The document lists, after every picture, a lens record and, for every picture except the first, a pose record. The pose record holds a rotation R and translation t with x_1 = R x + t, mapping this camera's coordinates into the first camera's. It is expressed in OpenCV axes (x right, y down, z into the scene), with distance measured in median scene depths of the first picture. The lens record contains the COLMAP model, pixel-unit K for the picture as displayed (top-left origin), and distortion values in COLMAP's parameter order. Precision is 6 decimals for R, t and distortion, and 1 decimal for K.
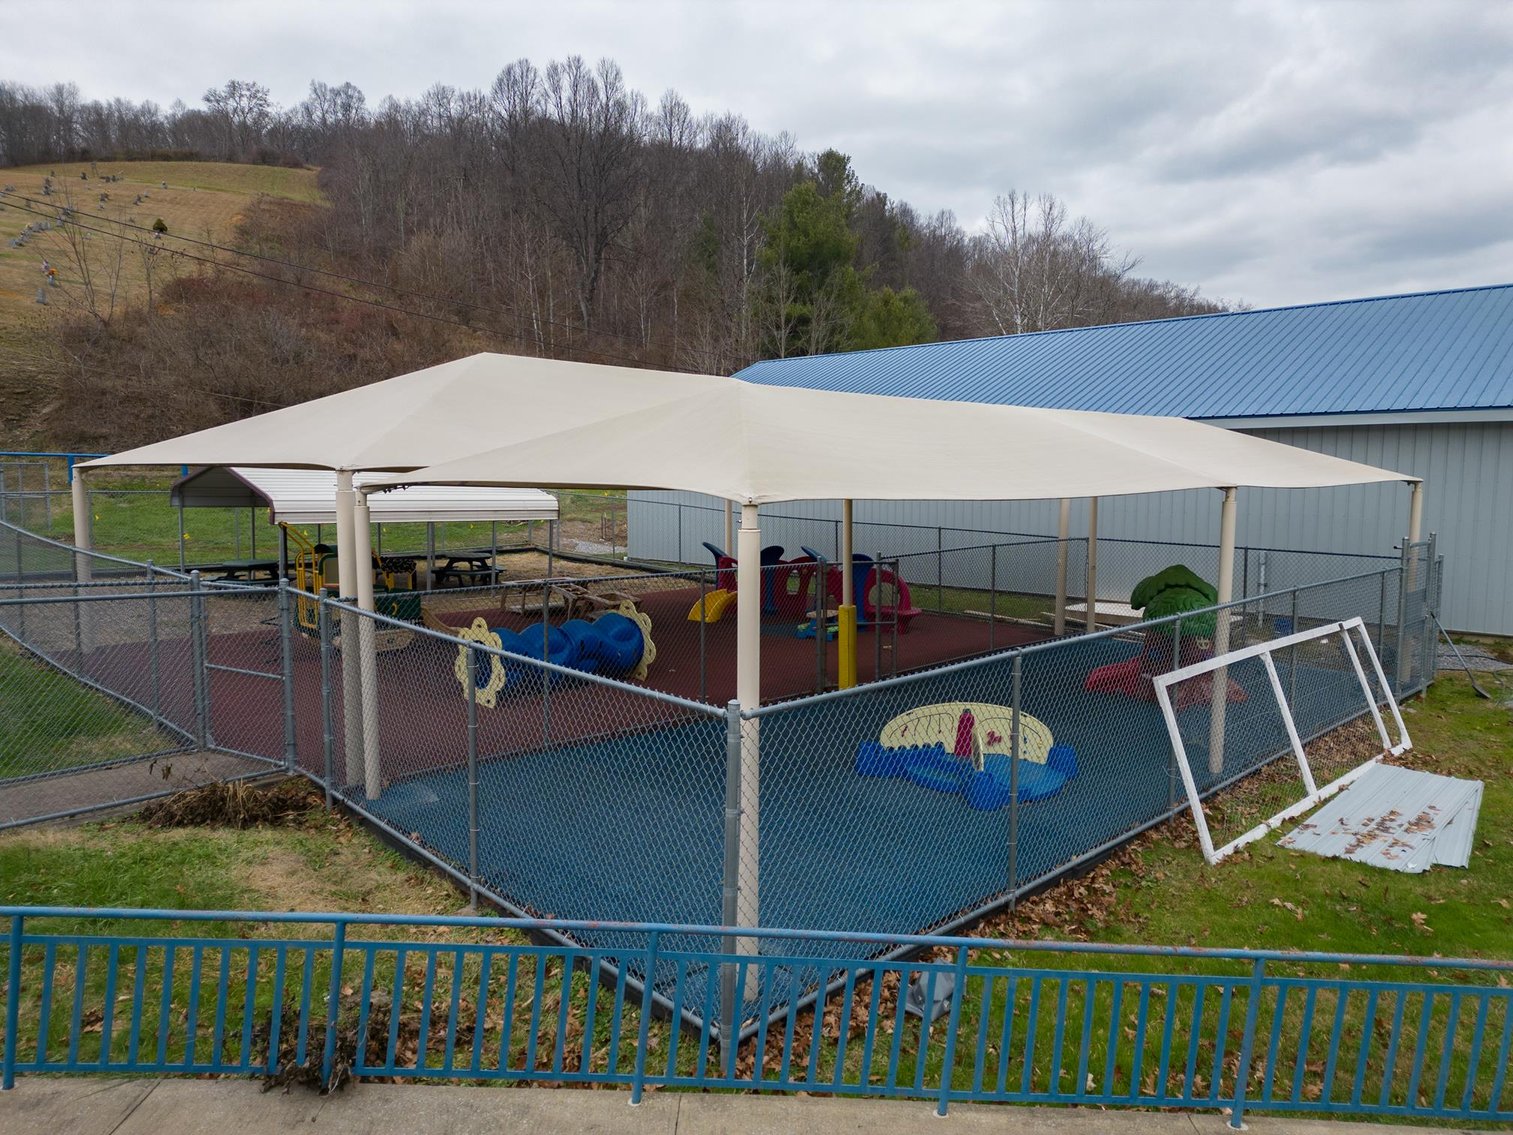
lens RADIAL K [[1057.1, 0, 756.5], [0, 1057.1, 567.5], [0, 0, 1]] dist [0.063215, -0.044661]
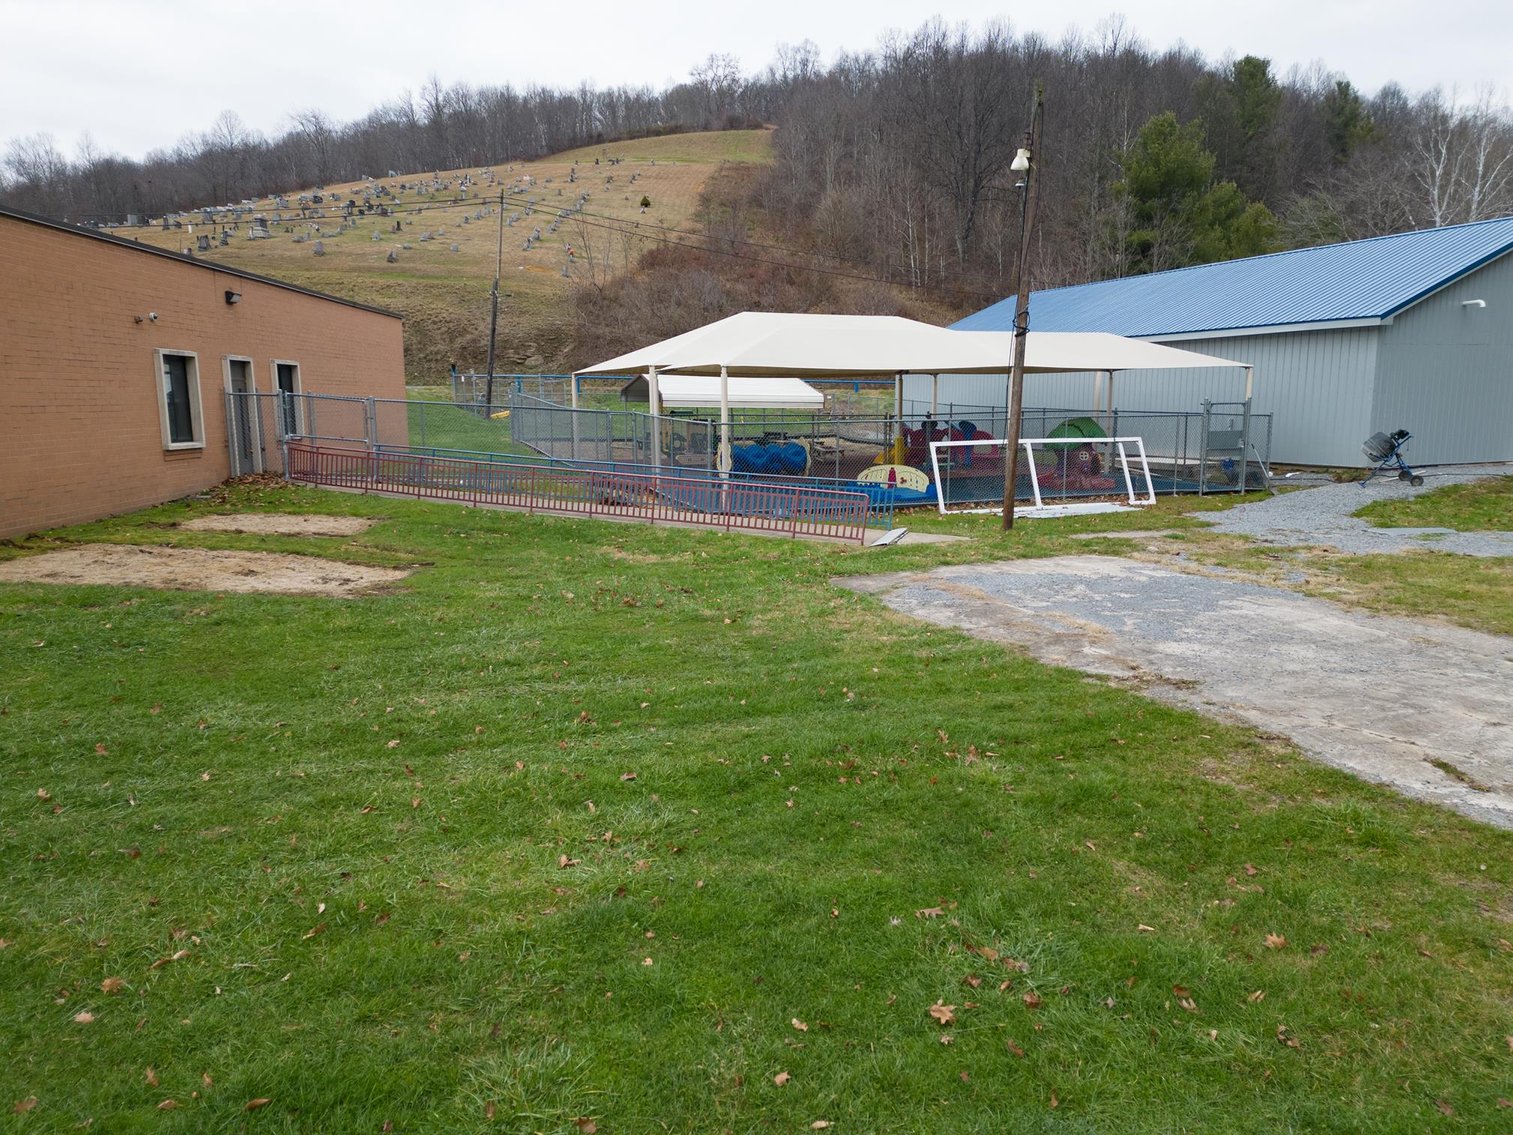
lens RADIAL K [[1057.1, 0, 756.5], [0, 1057.1, 567.5], [0, 0, 1]] dist [0.063215, -0.044661]
pose [[0.917556, 0.054875, -0.393802, 0.077920], [-0.028899, 0.997015, 0.071595, 0.017930], [0.396555, -0.054312, 0.916403, -0.113464]]
